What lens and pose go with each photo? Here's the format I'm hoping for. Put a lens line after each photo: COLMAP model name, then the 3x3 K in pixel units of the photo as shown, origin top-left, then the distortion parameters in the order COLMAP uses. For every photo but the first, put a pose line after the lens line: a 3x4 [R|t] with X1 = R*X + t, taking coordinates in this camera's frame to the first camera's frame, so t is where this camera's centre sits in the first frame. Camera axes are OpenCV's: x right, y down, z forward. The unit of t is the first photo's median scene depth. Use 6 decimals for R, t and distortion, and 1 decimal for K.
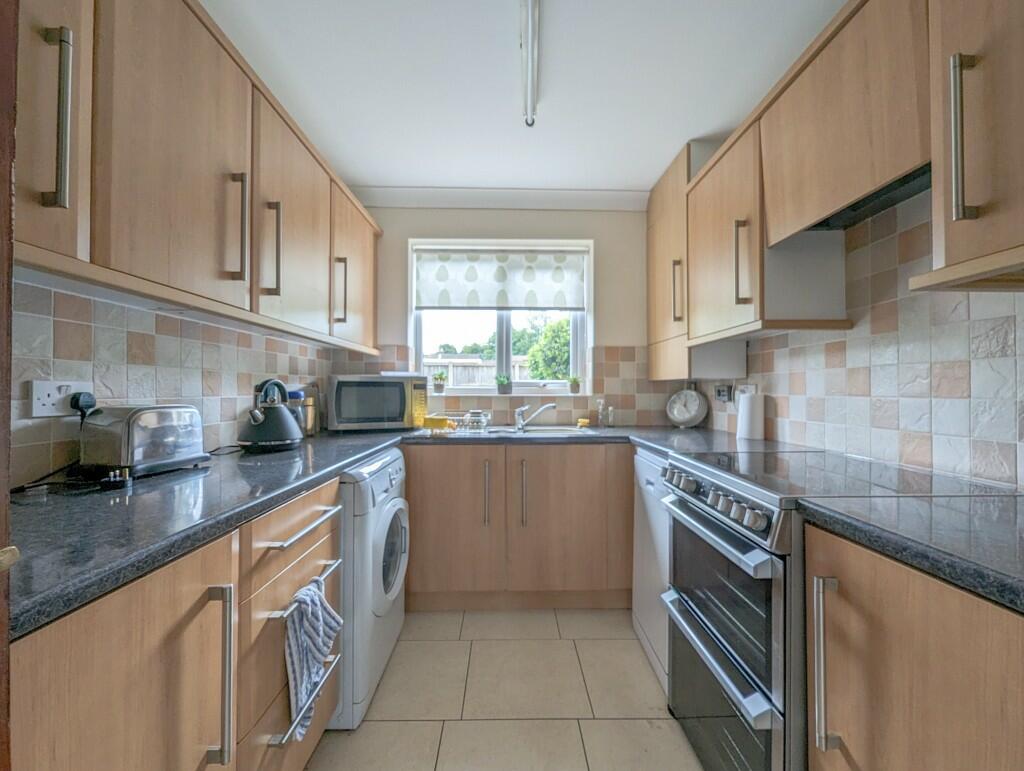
lens RADIAL K [[427.7, 0, 513.4], [0, 427.7, 387.5], [0, 0, 1]] dist [-0.003175, -0.000175]
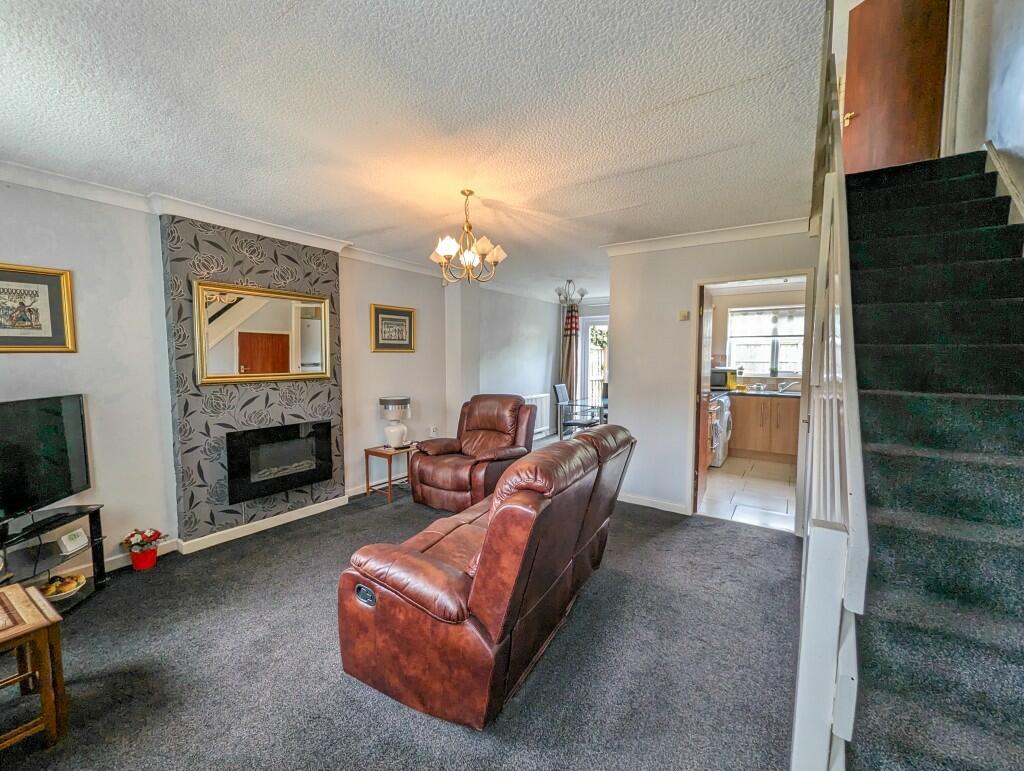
lens RADIAL K [[427.7, 0, 519.1], [0, 427.7, 391.8], [0, 0, 1]] dist [-0.003175, -0.000175]
pose [[0.835400, 0.043946, -0.547883, 0.106672], [-0.000709, 0.996884, 0.078880, -0.090774], [0.549643, -0.065508, 0.832828, -1.779834]]
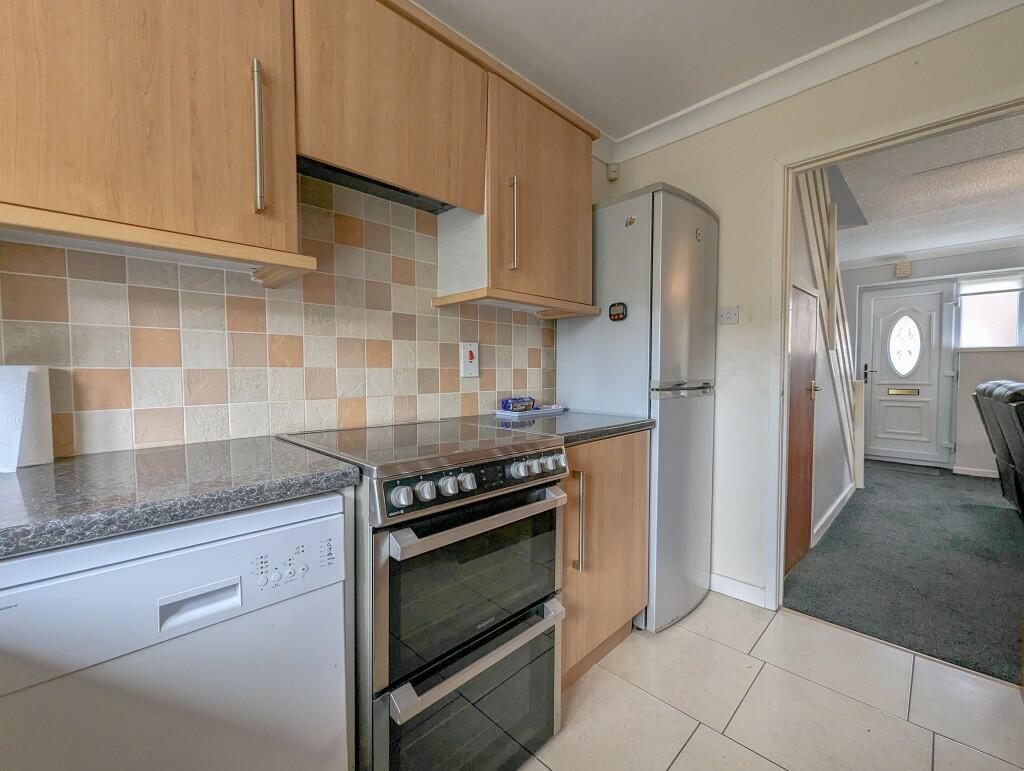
lens RADIAL K [[427.7, 0, 512.2], [0, 427.7, 384.6], [0, 0, 1]] dist [-0.003175, -0.000175]
pose [[-0.692555, -0.022858, 0.721003, -0.153001], [-0.000898, 0.999524, 0.030826, 0.028031], [-0.721365, 0.020701, -0.692246, 1.220186]]
